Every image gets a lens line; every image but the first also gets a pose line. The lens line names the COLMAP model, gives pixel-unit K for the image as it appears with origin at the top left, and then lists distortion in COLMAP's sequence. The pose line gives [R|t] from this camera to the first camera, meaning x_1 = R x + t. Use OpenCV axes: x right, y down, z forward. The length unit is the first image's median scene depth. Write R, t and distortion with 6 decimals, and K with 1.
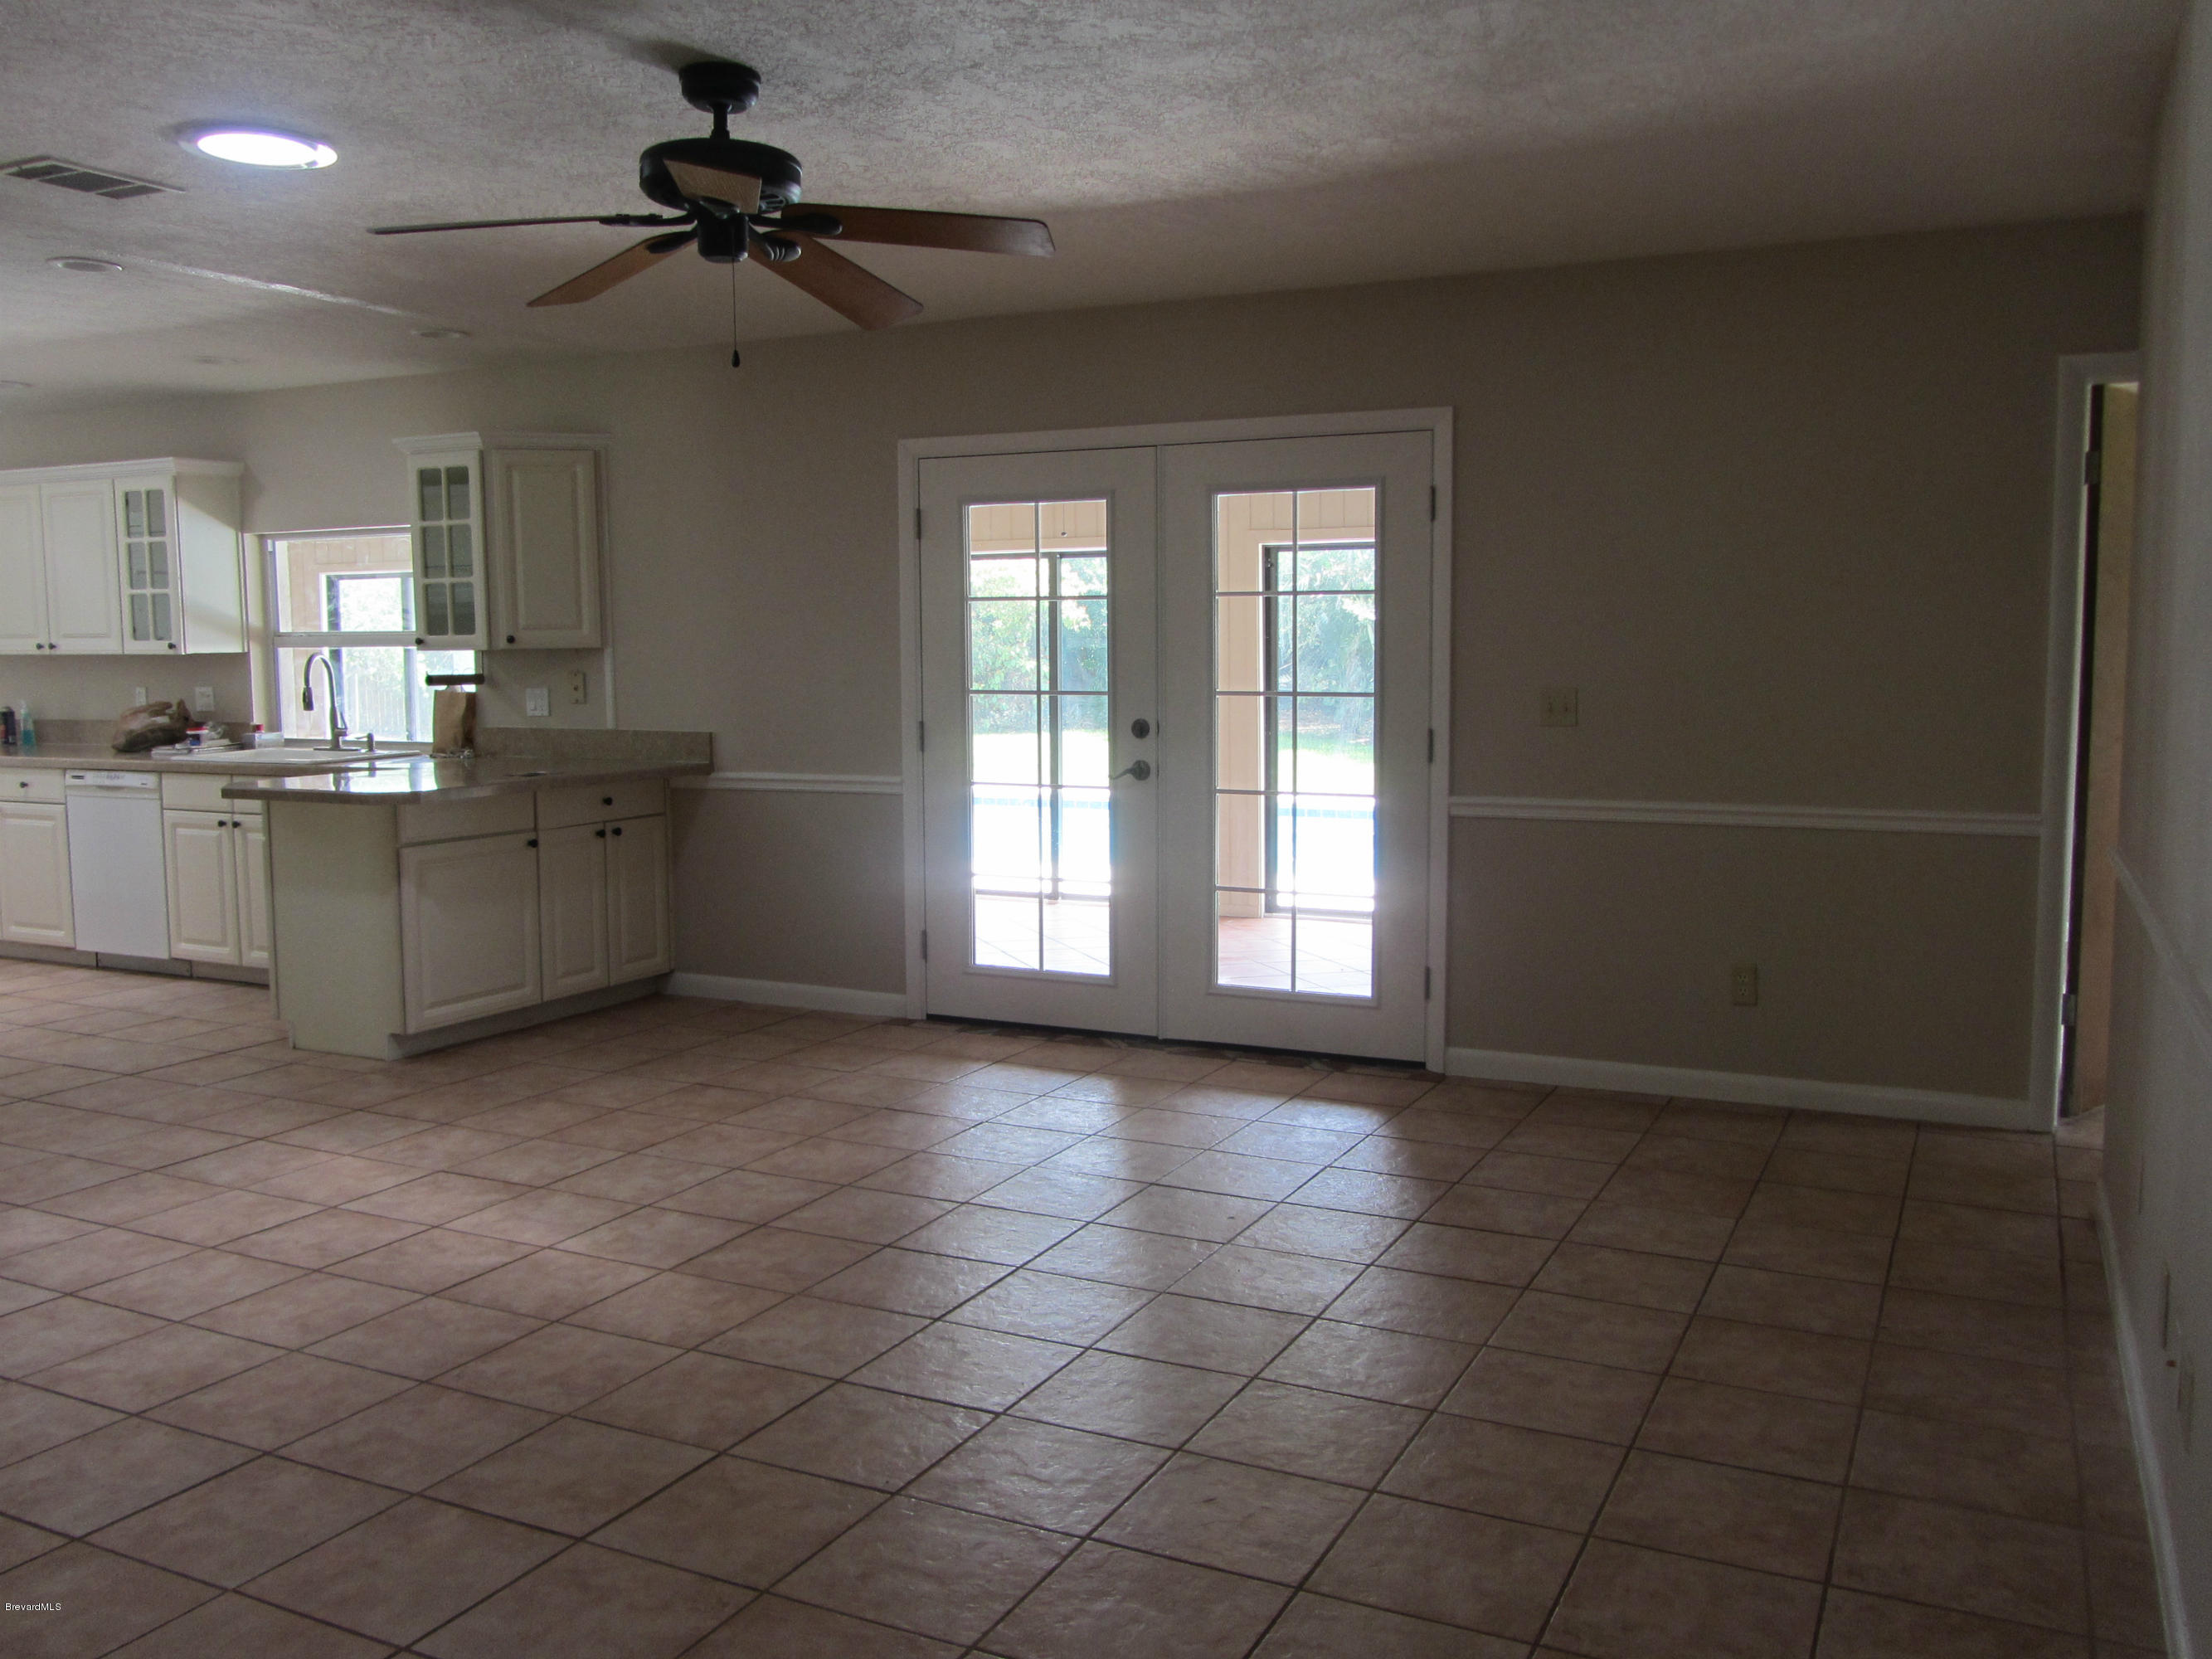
lens RADIAL K [[1848.4, 0, 1103.1], [0, 1848.4, 829.2], [0, 0, 1]] dist [-0.017616, -0.001715]
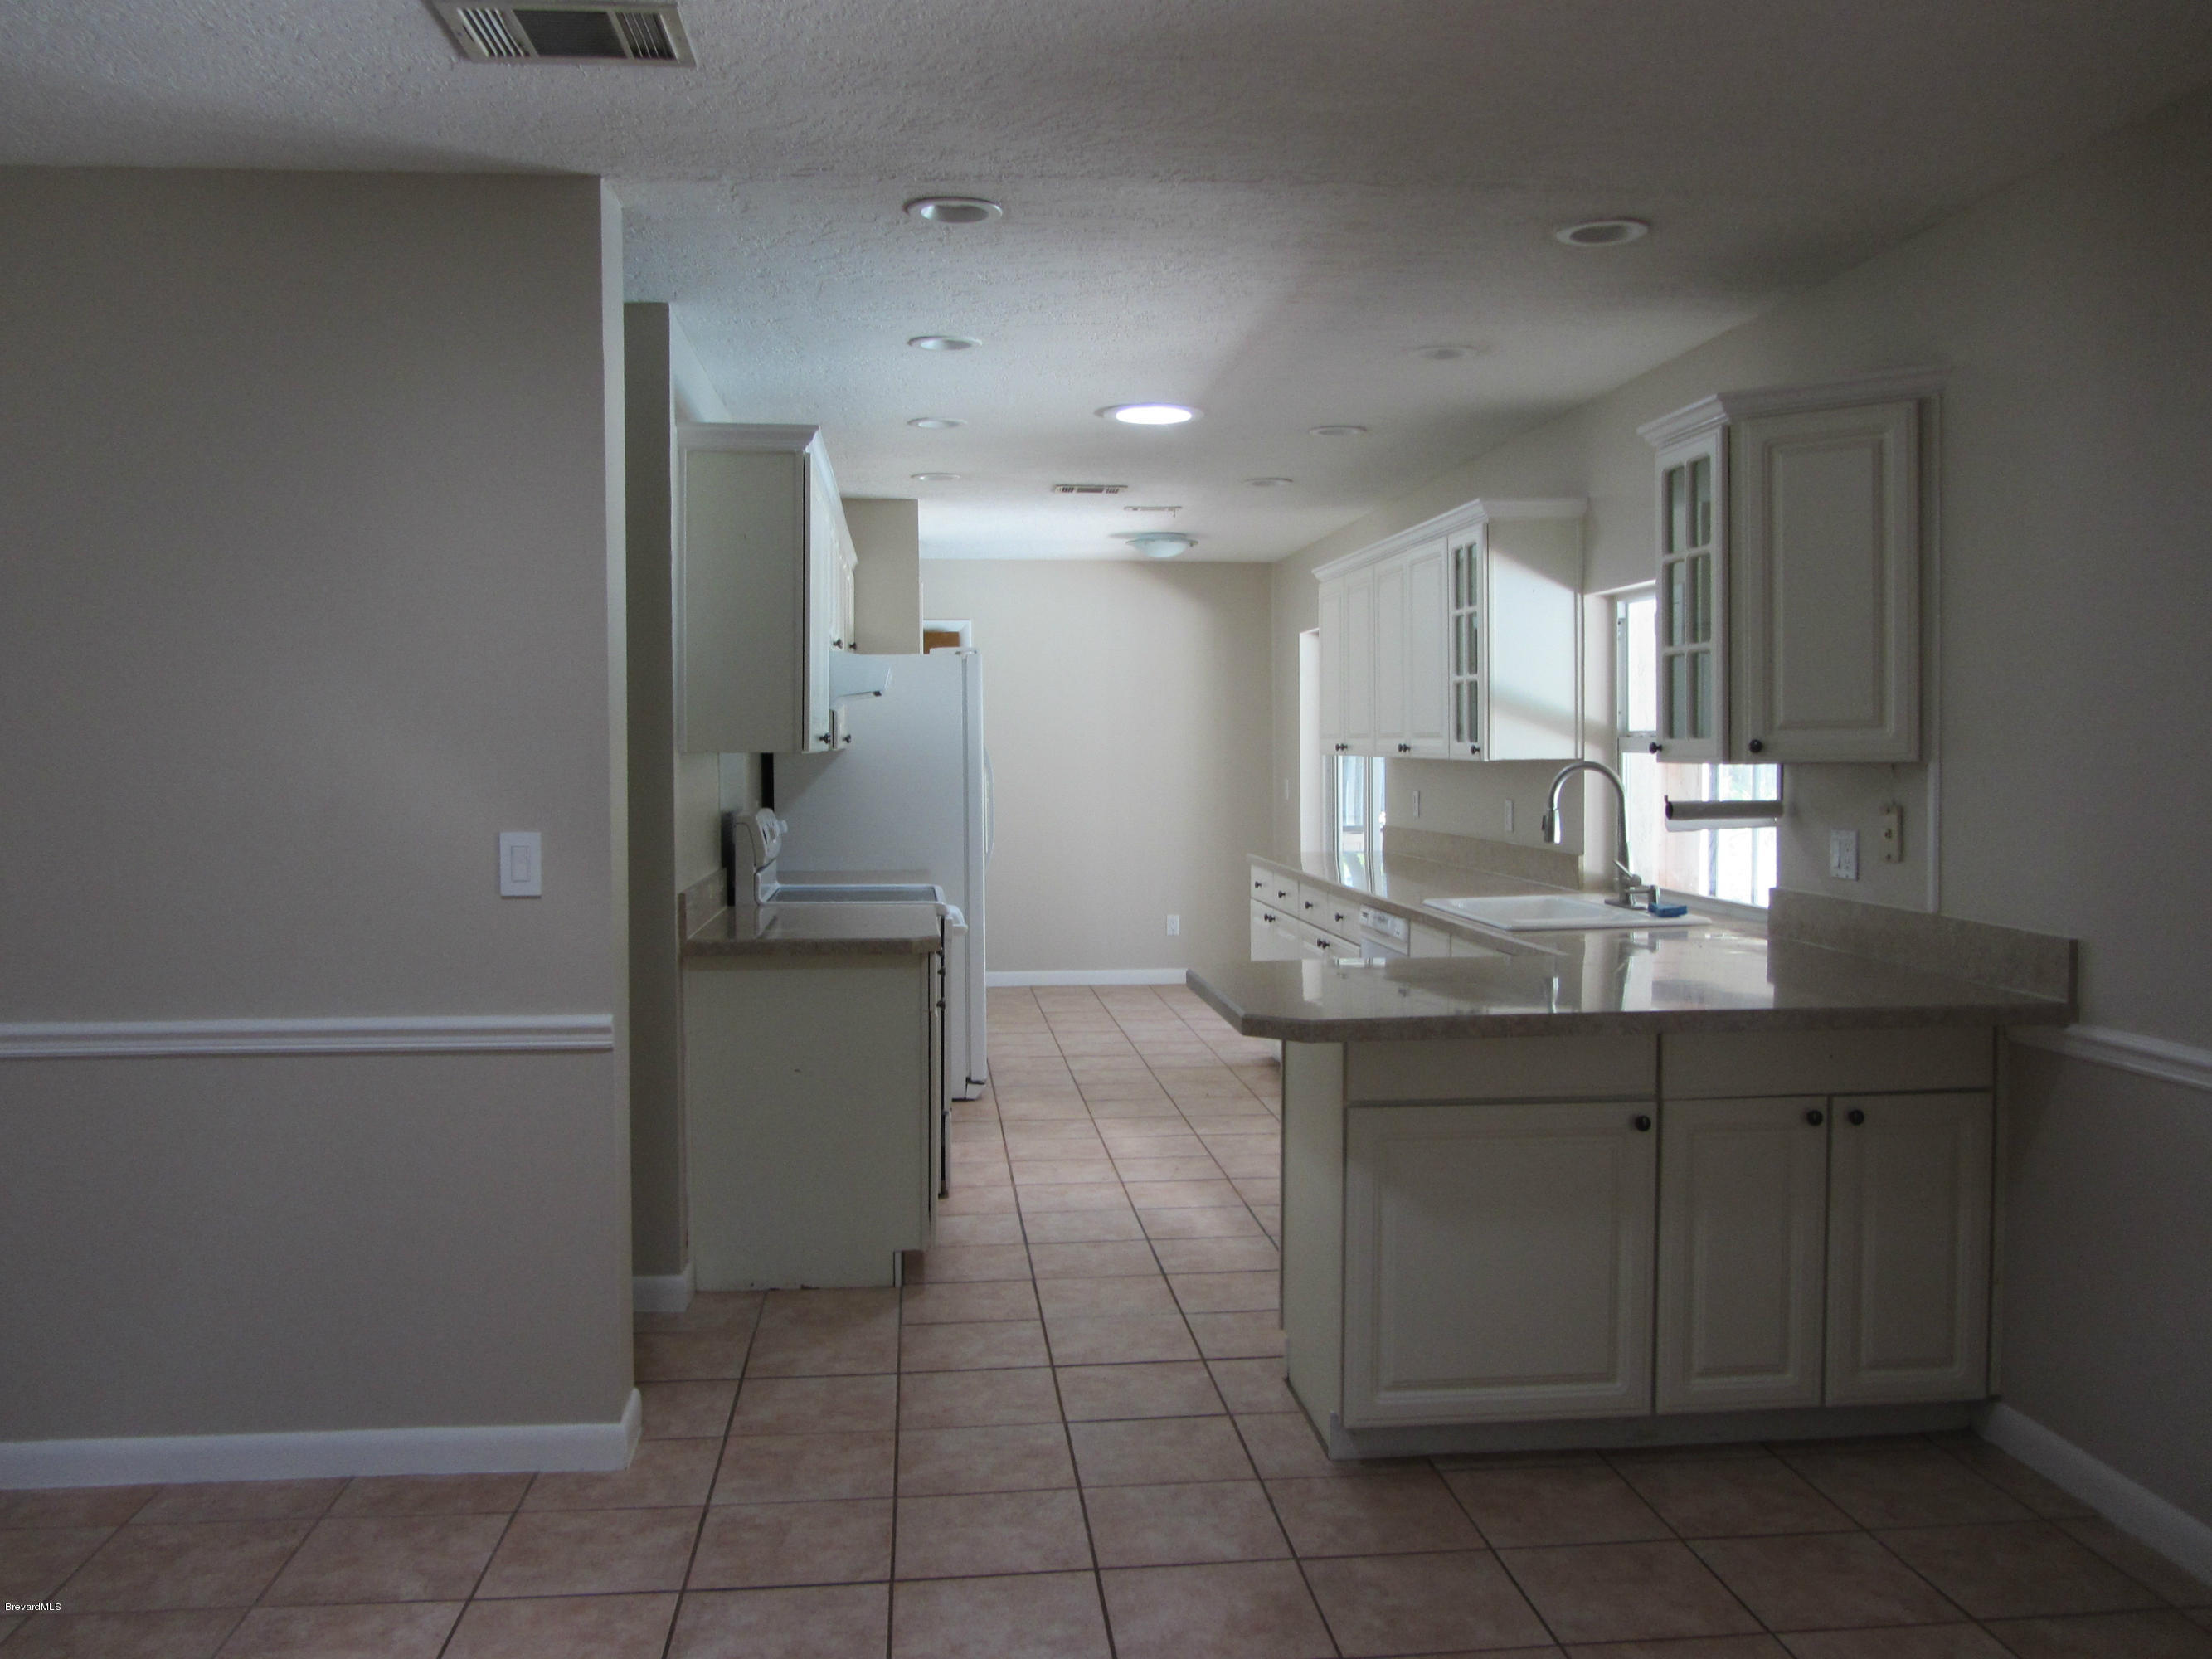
lens RADIAL K [[1848.4, 0, 1108.1], [0, 1848.4, 828.9], [0, 0, 1]] dist [-0.017616, -0.001715]
pose [[0.528260, 0.042189, -0.848034, 0.059968], [-0.080063, 0.996790, -0.000284, -0.060089], [0.845299, 0.068046, 0.529942, 0.519211]]
